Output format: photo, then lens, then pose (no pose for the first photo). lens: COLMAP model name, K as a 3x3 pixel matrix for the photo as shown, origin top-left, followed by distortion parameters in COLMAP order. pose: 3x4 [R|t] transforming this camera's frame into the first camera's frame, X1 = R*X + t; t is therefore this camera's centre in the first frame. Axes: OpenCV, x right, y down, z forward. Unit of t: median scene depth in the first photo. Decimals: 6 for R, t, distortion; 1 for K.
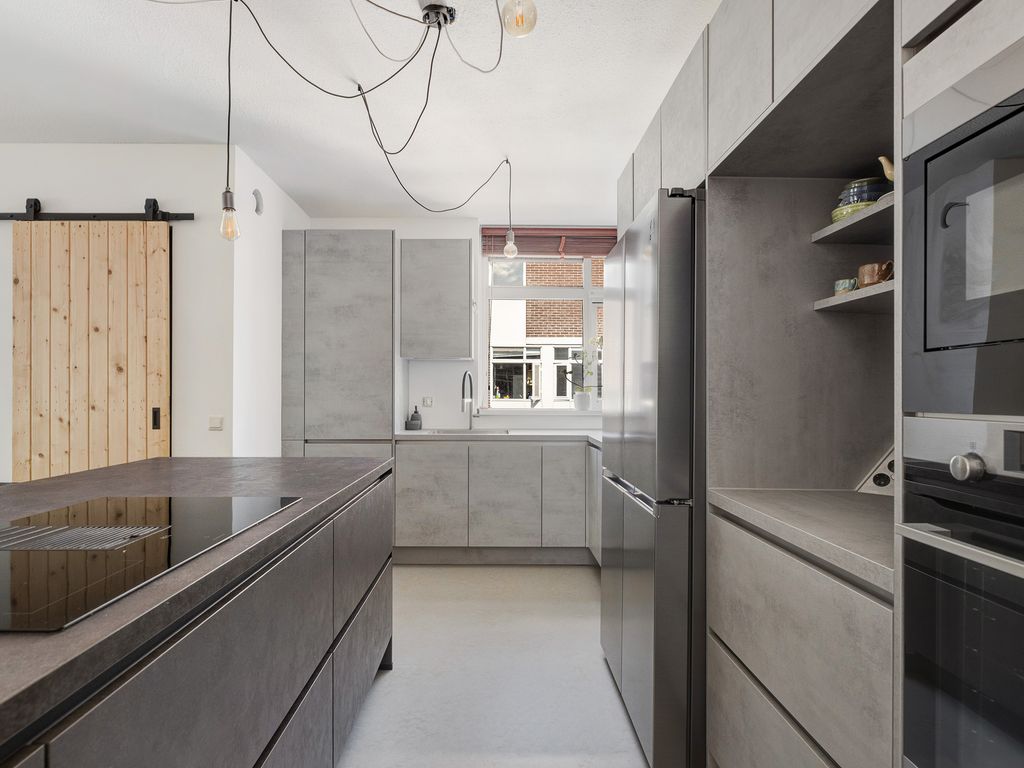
lens RADIAL K [[564.0, 0, 512.0], [0, 564.0, 384.0], [0, 0, 1]] dist [-0.000652, -0.000084]
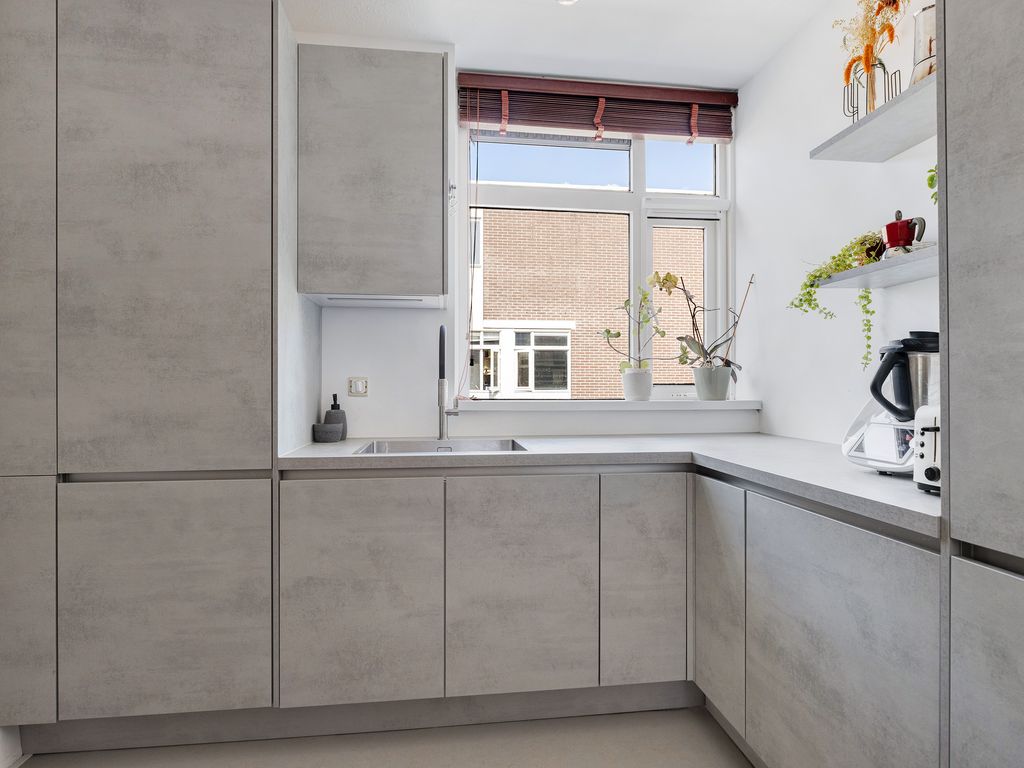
lens RADIAL K [[547.6, 0, 513.6], [0, 547.6, 371.2], [0, 0, 1]] dist [0.004006, 0.000626]
pose [[0.994459, -0.002982, 0.105080, -0.058904], [0.004197, 0.999927, -0.011340, 0.023226], [-0.105038, 0.011718, 0.994399, 0.473949]]
